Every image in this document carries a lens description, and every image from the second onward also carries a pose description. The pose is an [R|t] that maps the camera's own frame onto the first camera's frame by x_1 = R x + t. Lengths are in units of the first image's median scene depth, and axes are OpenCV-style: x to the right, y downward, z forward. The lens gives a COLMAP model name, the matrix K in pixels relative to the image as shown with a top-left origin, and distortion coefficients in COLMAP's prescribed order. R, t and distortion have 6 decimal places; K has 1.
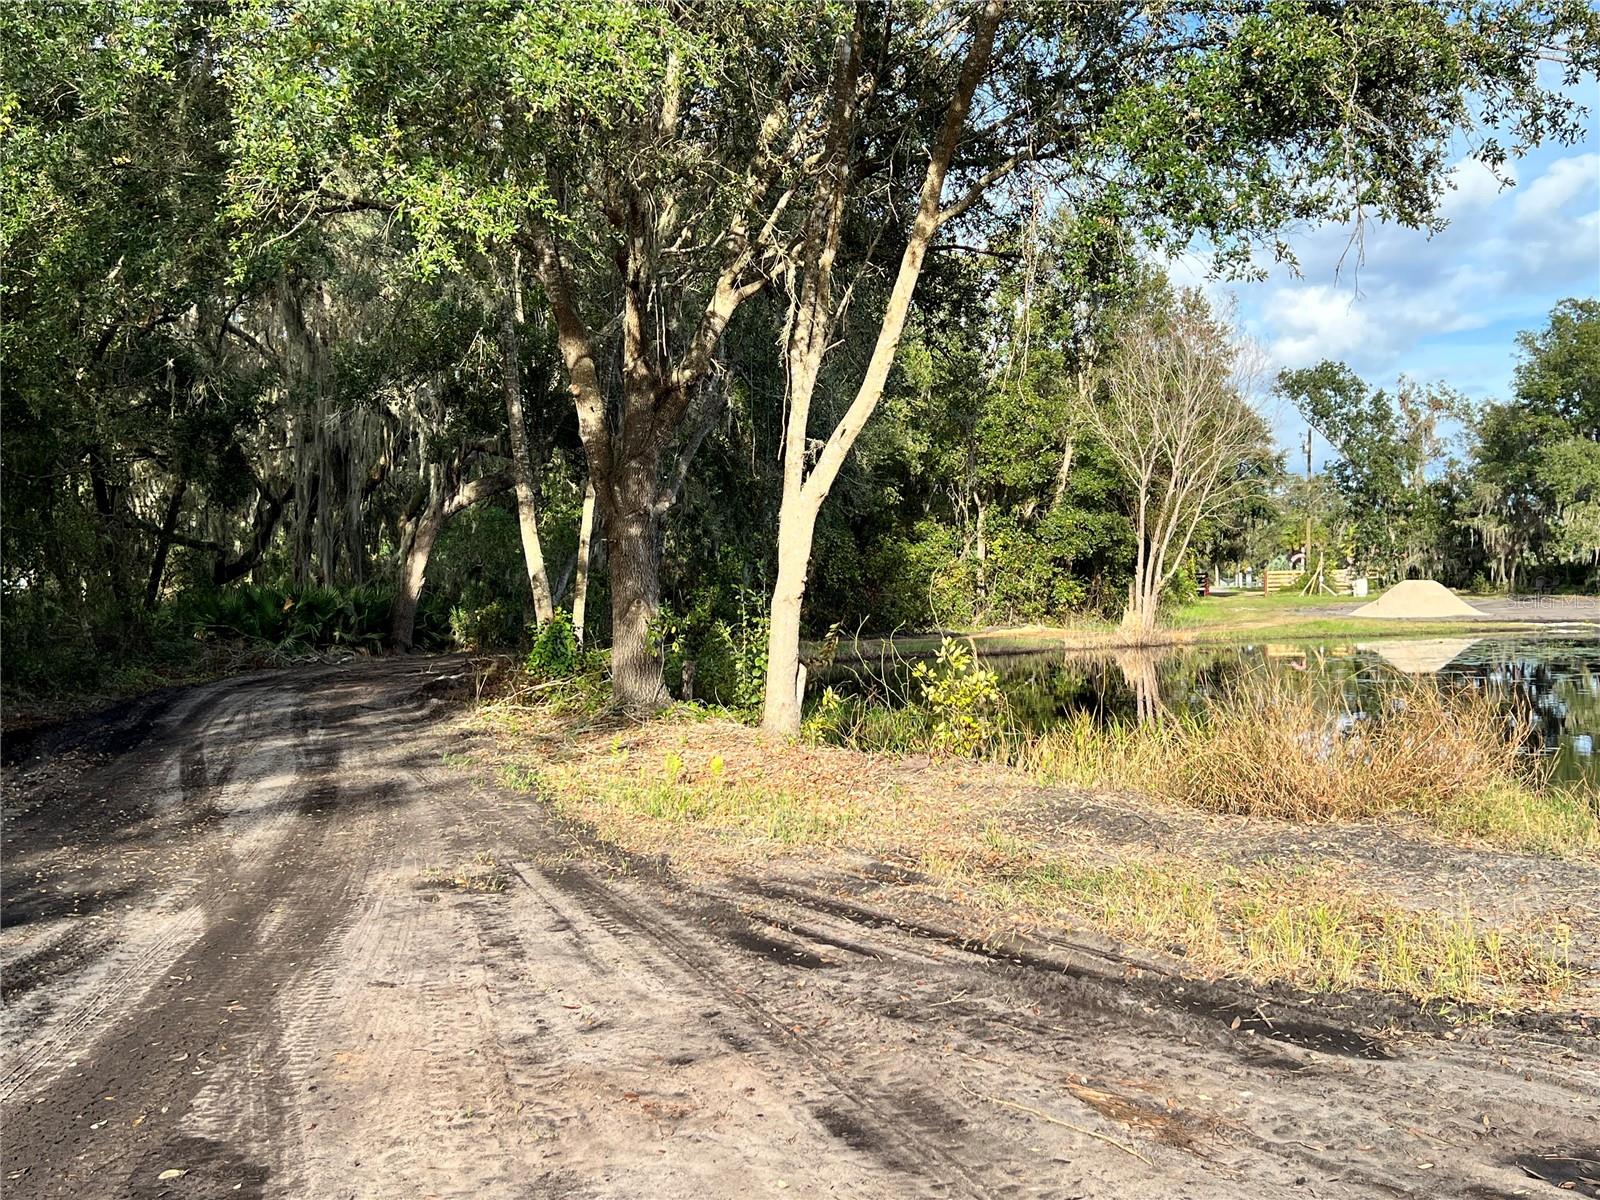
lens RADIAL K [[1676.7, 0, 799.7], [0, 1676.7, 600.7], [0, 0, 1]] dist [0.006099, 0.000000]
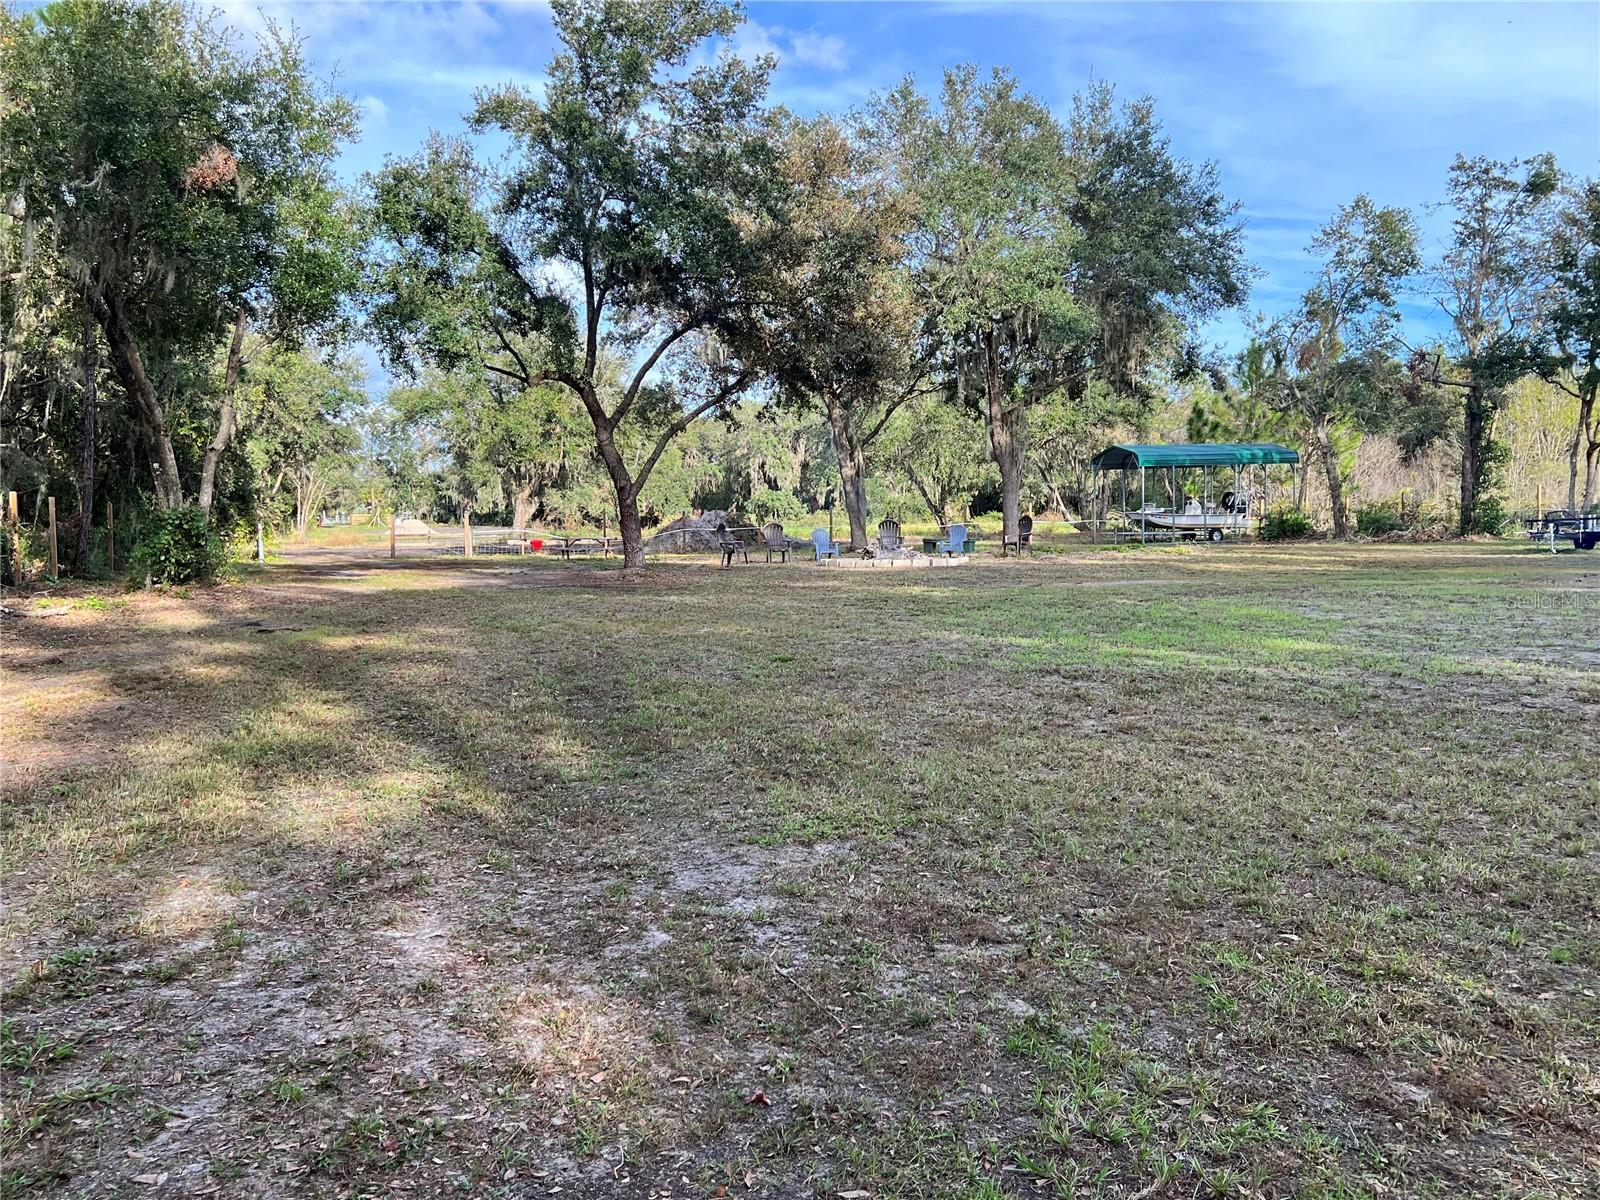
lens RADIAL K [[1306.3, 0, 799.7], [0, 1306.3, 601.6], [0, 0, 1]] dist [0.000495, -0.000059]
pose [[0.829616, -0.030539, 0.557499, -0.146854], [0.001909, 0.998652, 0.051863, 0.005779], [-0.558332, -0.041962, 0.828556, -0.587346]]
